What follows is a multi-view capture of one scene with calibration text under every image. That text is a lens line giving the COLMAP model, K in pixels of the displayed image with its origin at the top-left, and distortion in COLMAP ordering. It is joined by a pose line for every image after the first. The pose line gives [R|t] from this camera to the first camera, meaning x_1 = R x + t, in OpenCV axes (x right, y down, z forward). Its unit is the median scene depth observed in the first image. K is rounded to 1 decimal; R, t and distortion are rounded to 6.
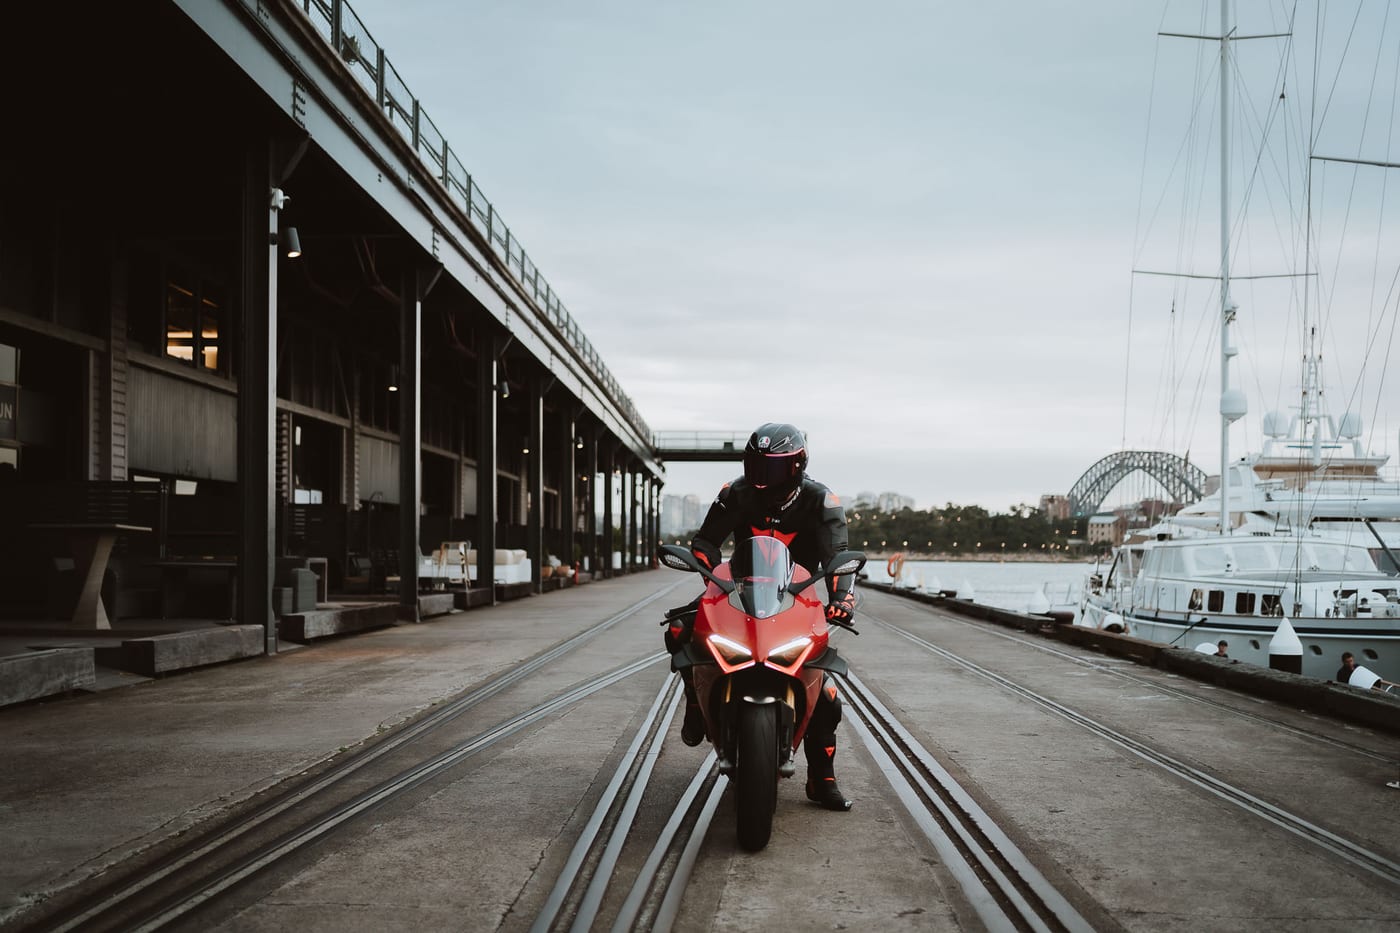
lens RADIAL K [[1468.0, 0, 667.8], [0, 1468.0, 467.5], [0, 0, 1]] dist [0.007467, 0.000277]
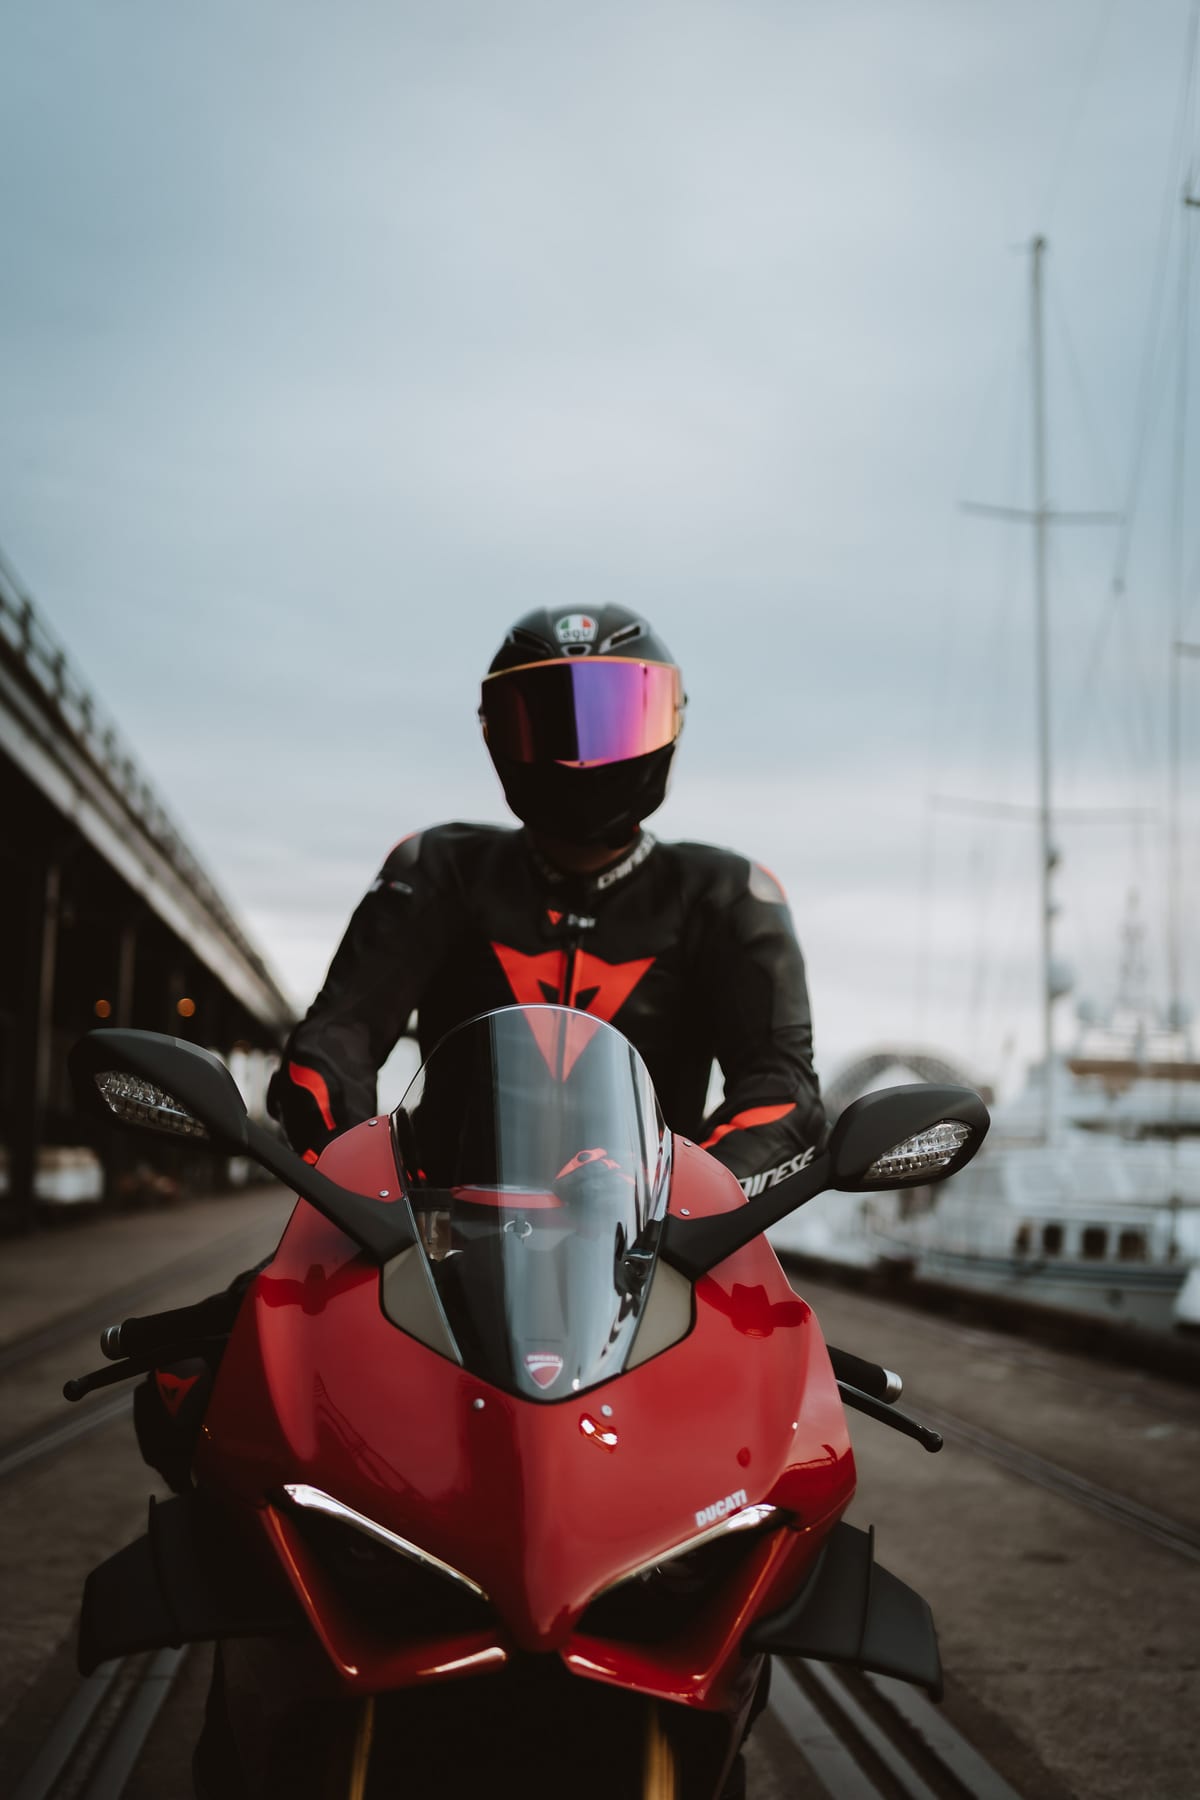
lens RADIAL K [[1848.5, 0, 600.0], [0, 1848.5, 900.0], [0, 0, 1]] dist [-0.003896, 0.005048]
pose [[0.988048, 0.039858, 0.148902, 0.016886], [-0.027101, 0.995862, -0.086740, 0.030009], [-0.151743, 0.081668, 0.985040, 0.393961]]
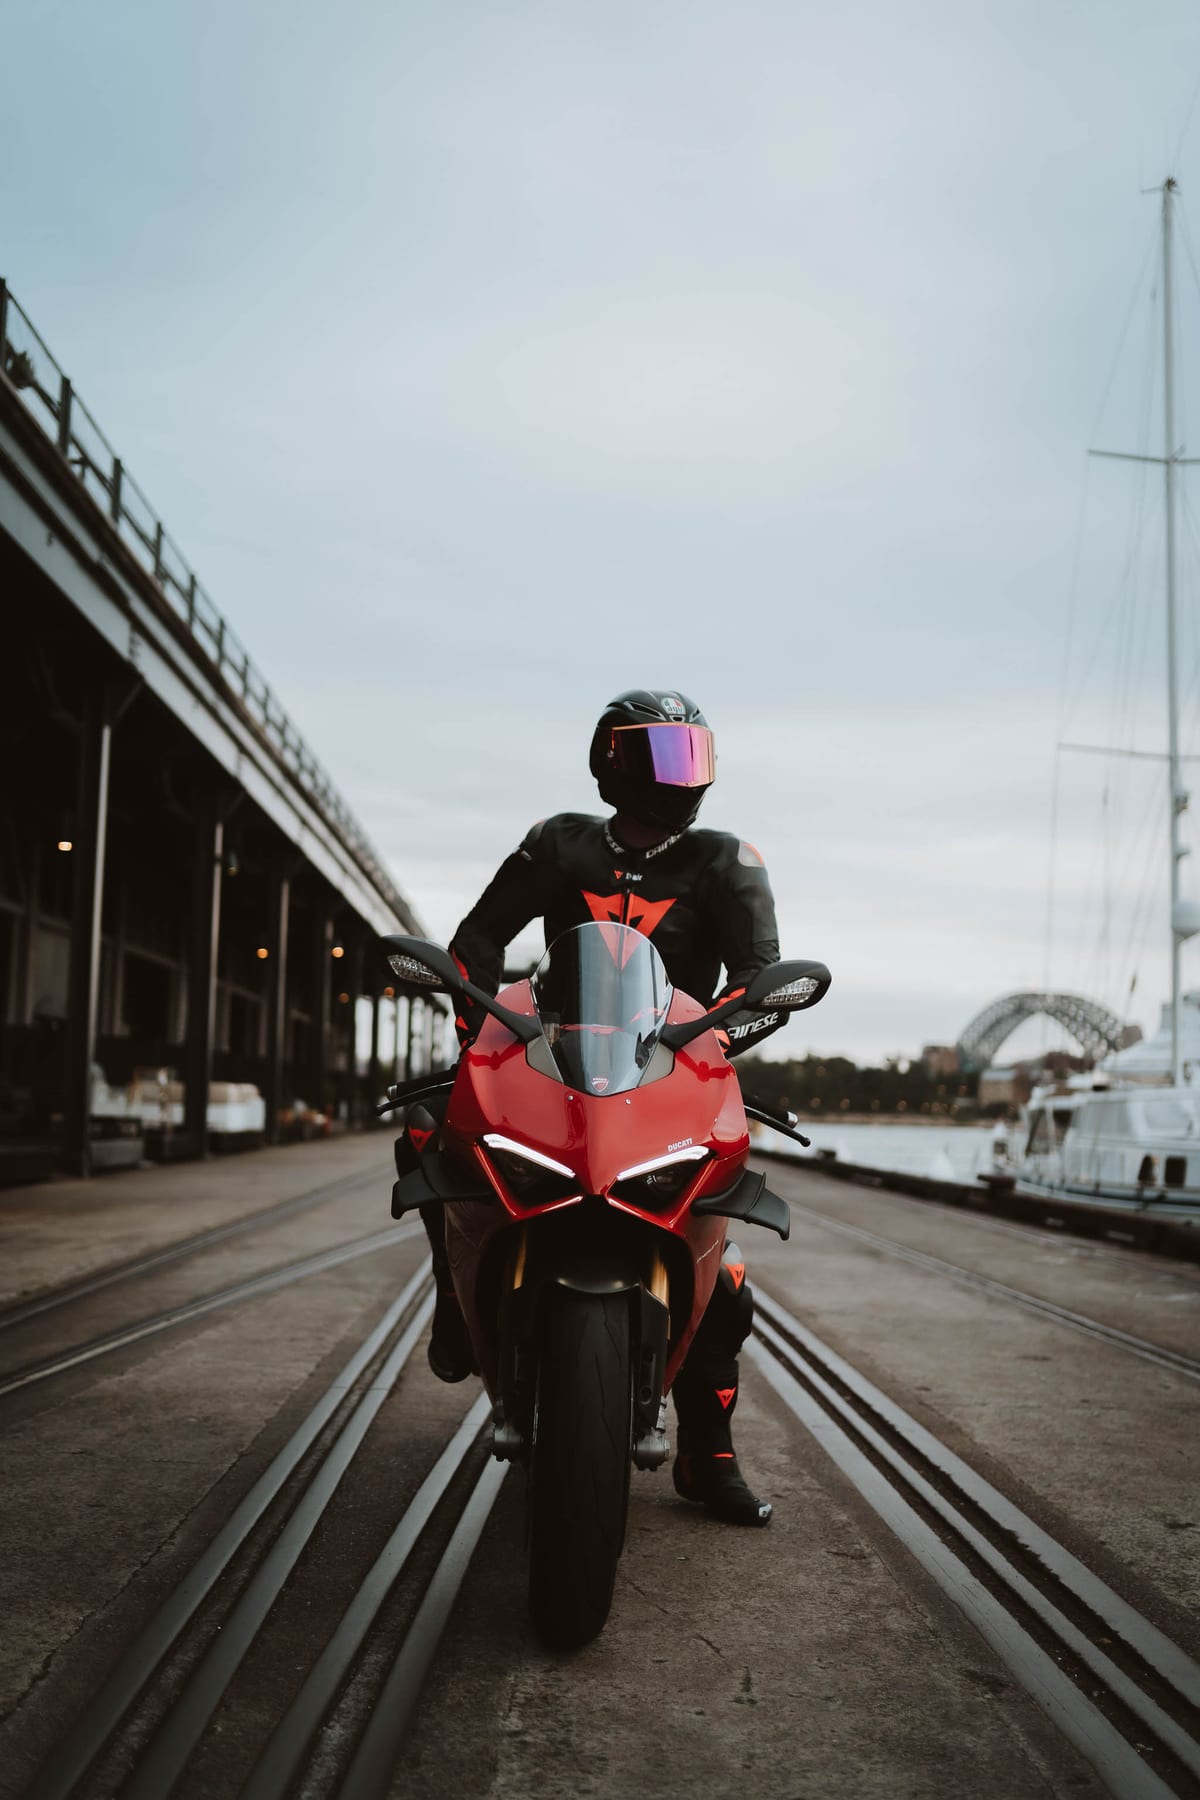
lens RADIAL K [[1844.0, 0, 583.5], [0, 1844.0, 905.7], [0, 0, 1]] dist [0.011224, 0.043321]
pose [[0.997420, 0.026937, 0.066535, 0.011229], [-0.023486, 0.998365, -0.052106, 0.039160], [-0.067830, 0.050409, 0.996423, 0.237025]]
